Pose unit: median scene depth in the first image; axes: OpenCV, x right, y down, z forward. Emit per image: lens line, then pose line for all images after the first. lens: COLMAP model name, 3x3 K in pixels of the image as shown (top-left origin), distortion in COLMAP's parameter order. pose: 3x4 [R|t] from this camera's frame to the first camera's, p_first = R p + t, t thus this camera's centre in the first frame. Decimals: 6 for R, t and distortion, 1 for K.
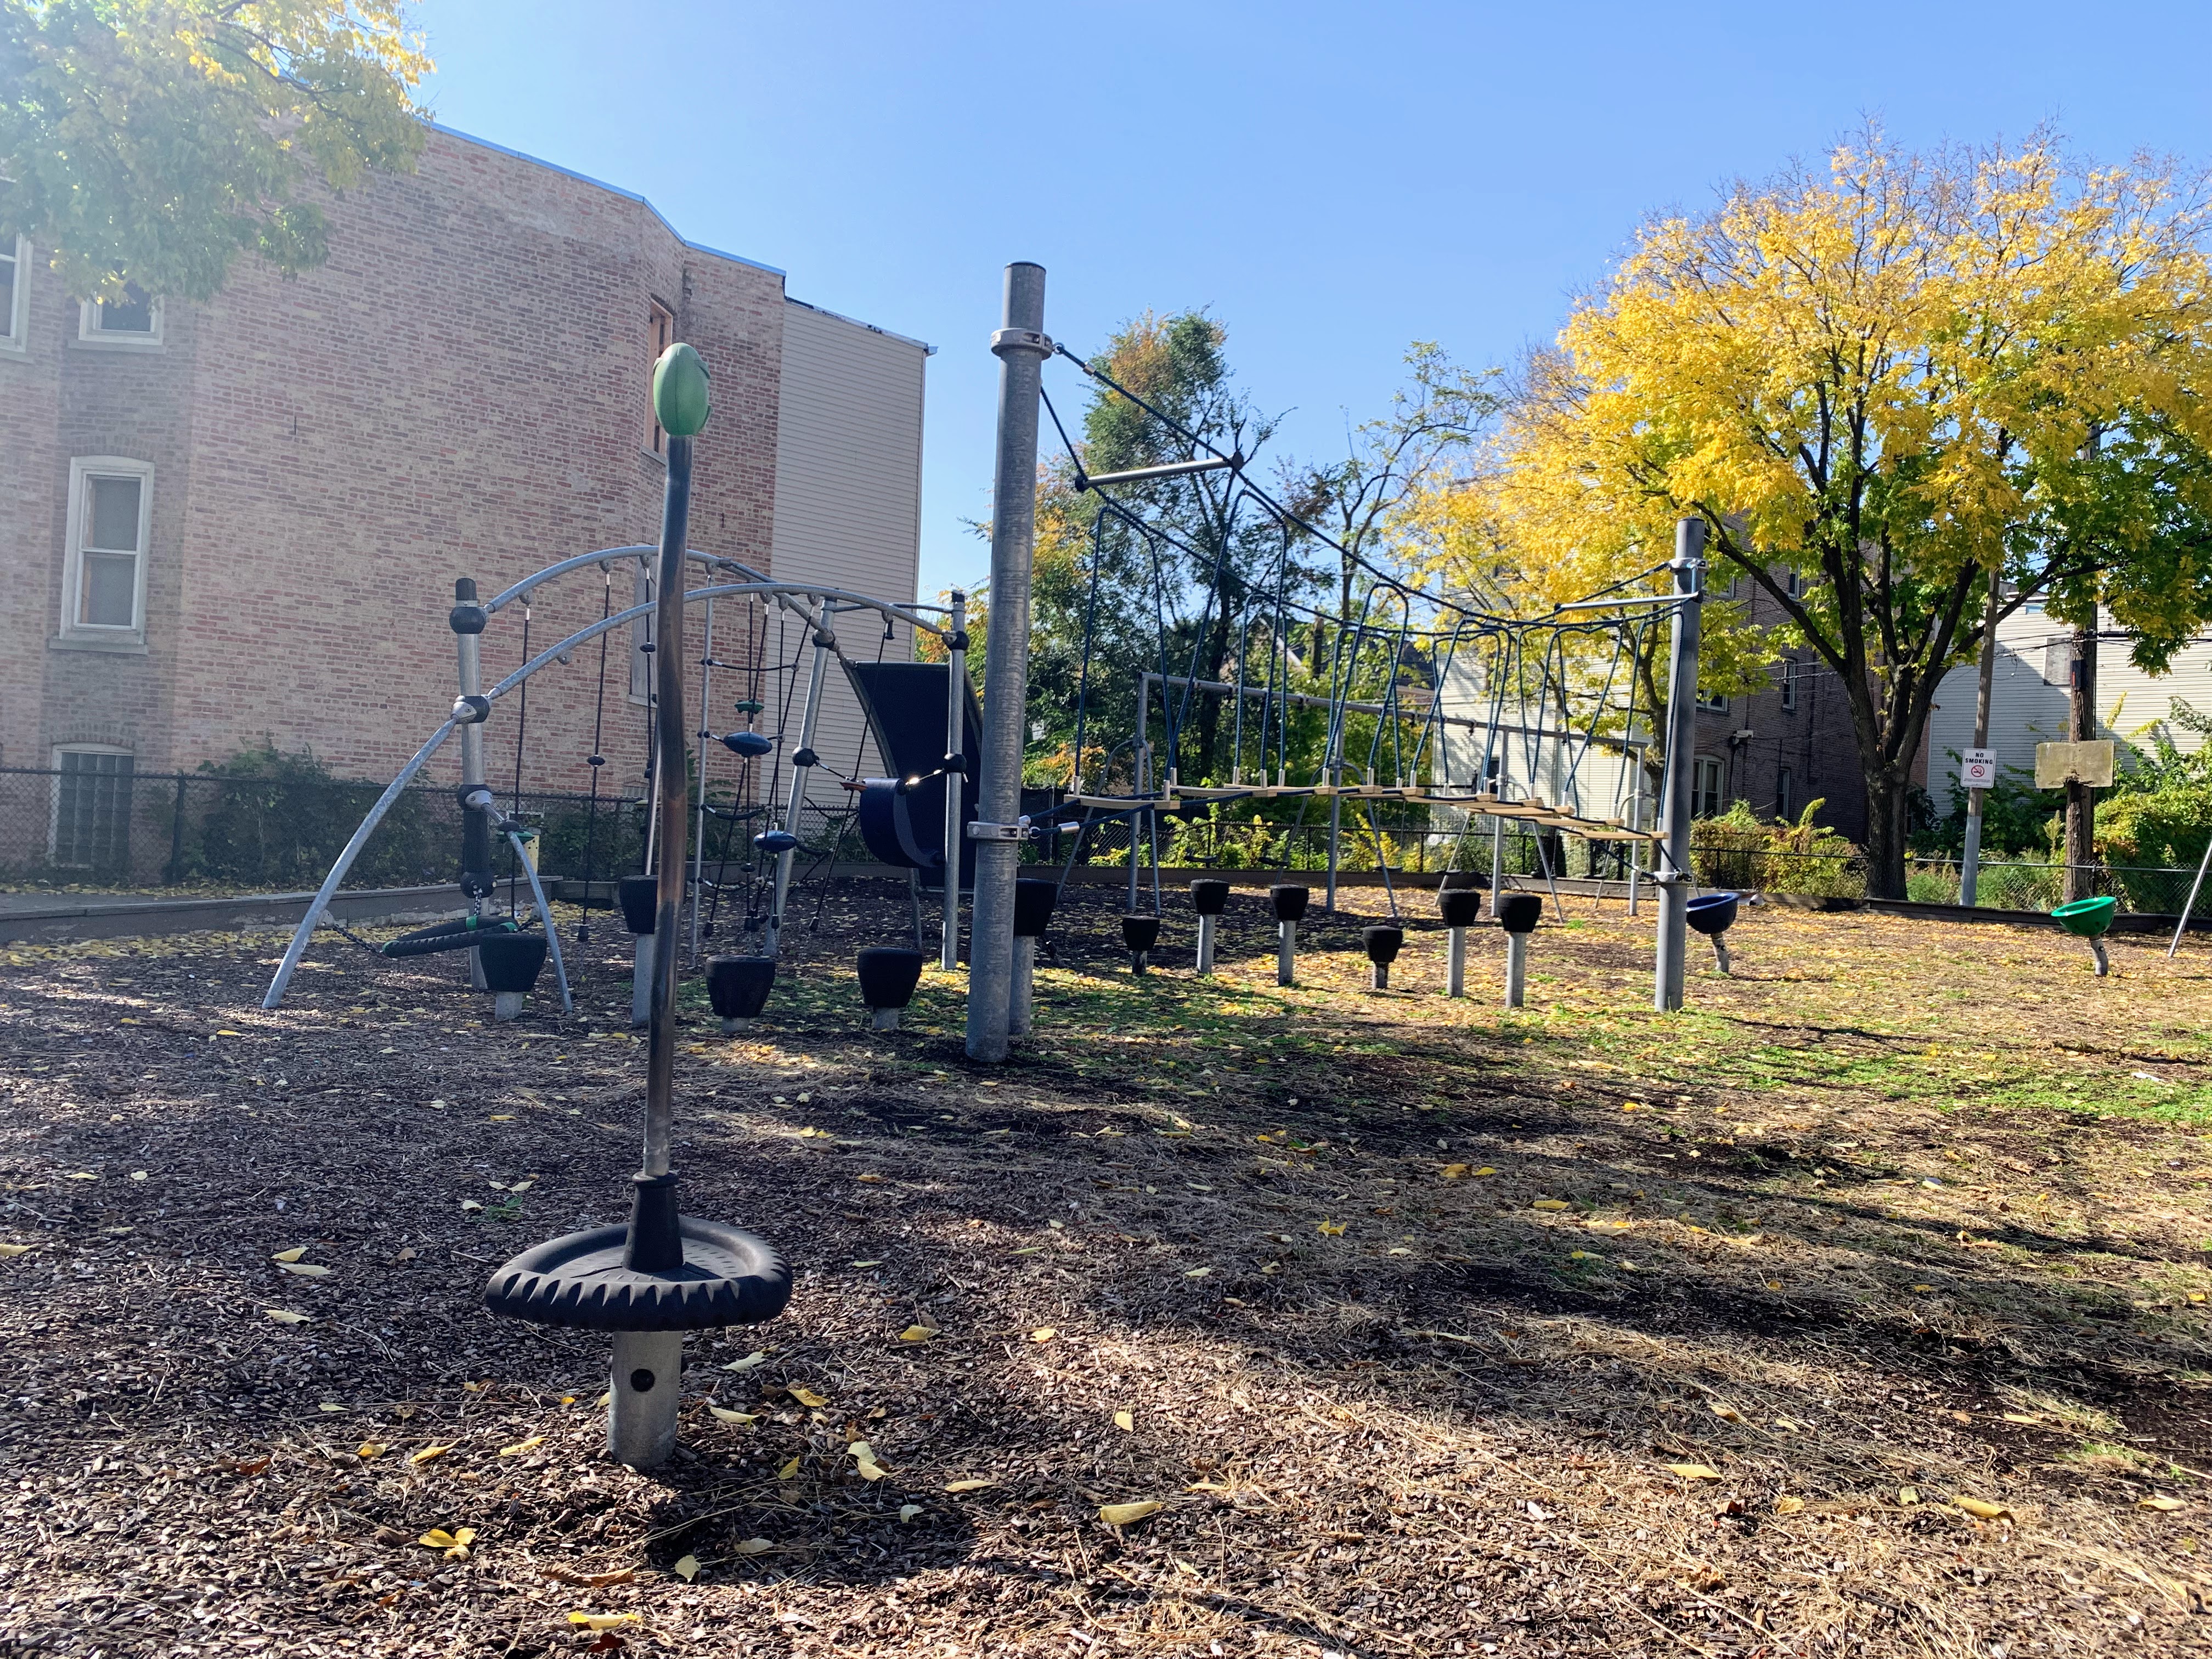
lens RADIAL K [[1669.5, 0, 1094.2], [0, 1669.5, 836.5], [0, 0, 1]] dist [0.026313, -0.023494]
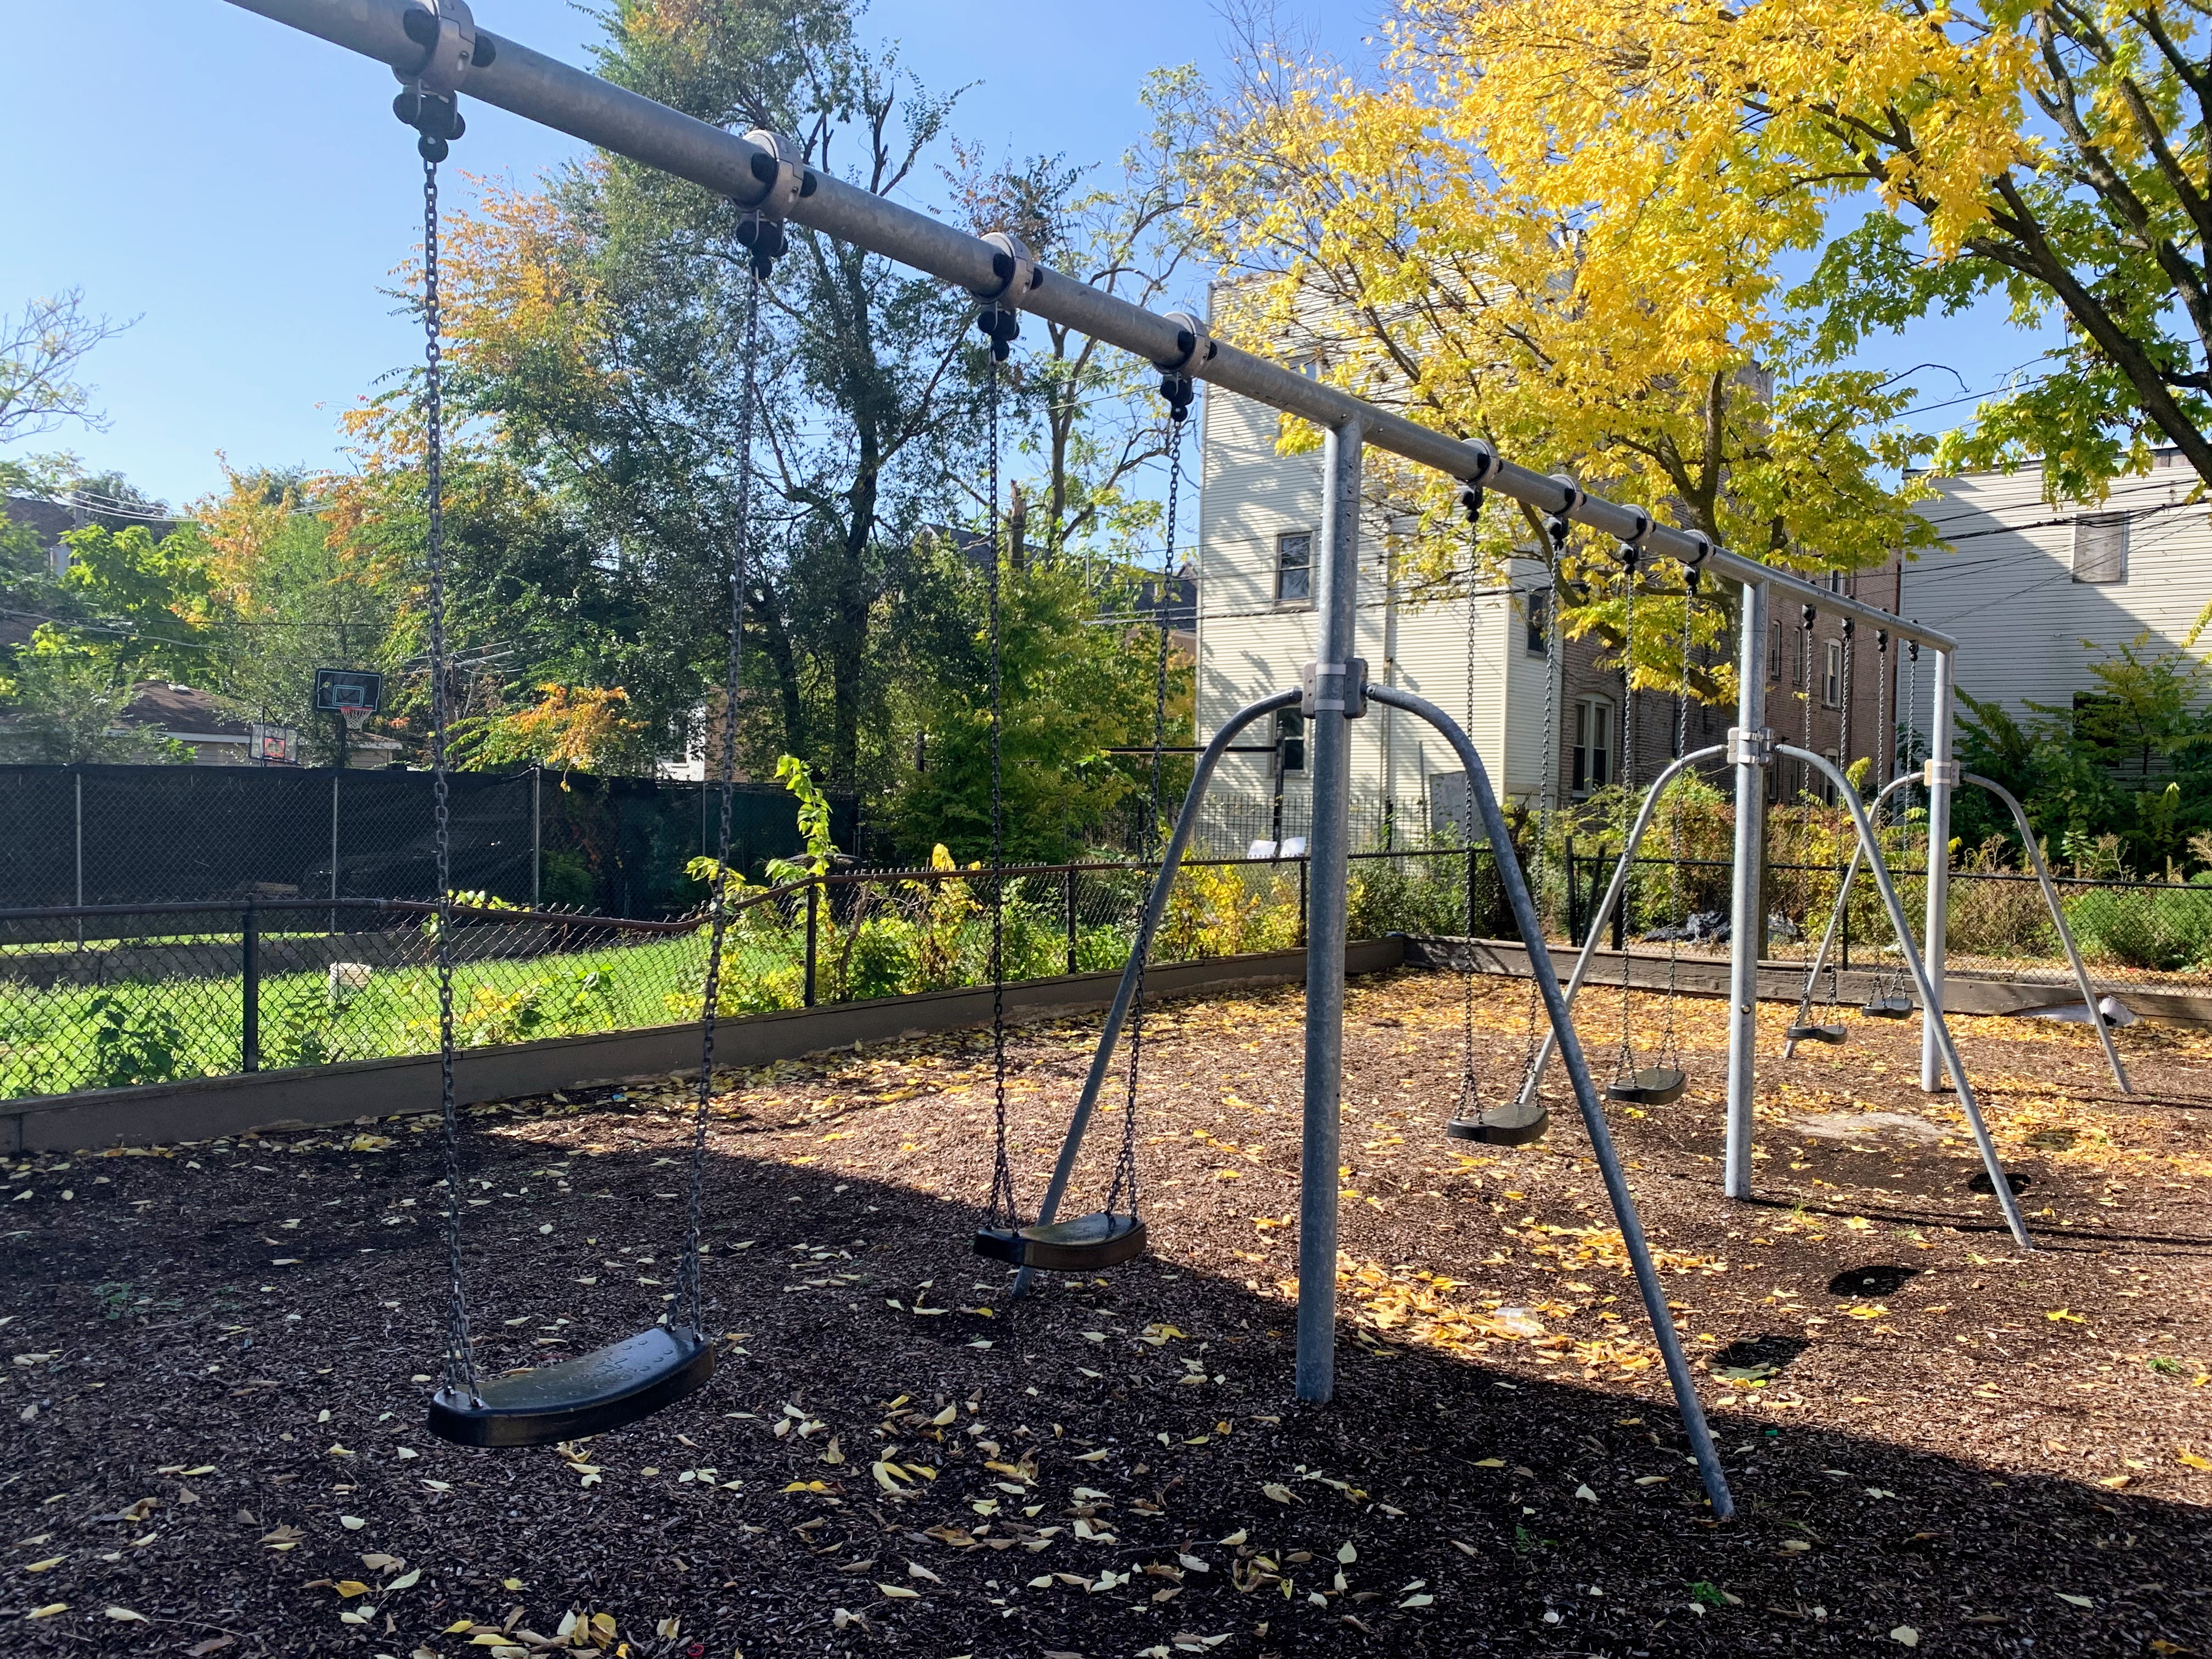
lens RADIAL K [[1785.8, 0, 1138.3], [0, 1785.8, 837.9], [0, 0, 1]] dist [0.015042, -0.004785]
pose [[0.977036, -0.032988, 0.210506, 0.070058], [0.028271, 0.999278, 0.025378, -0.029871], [-0.211191, -0.018844, 0.977263, 0.744683]]
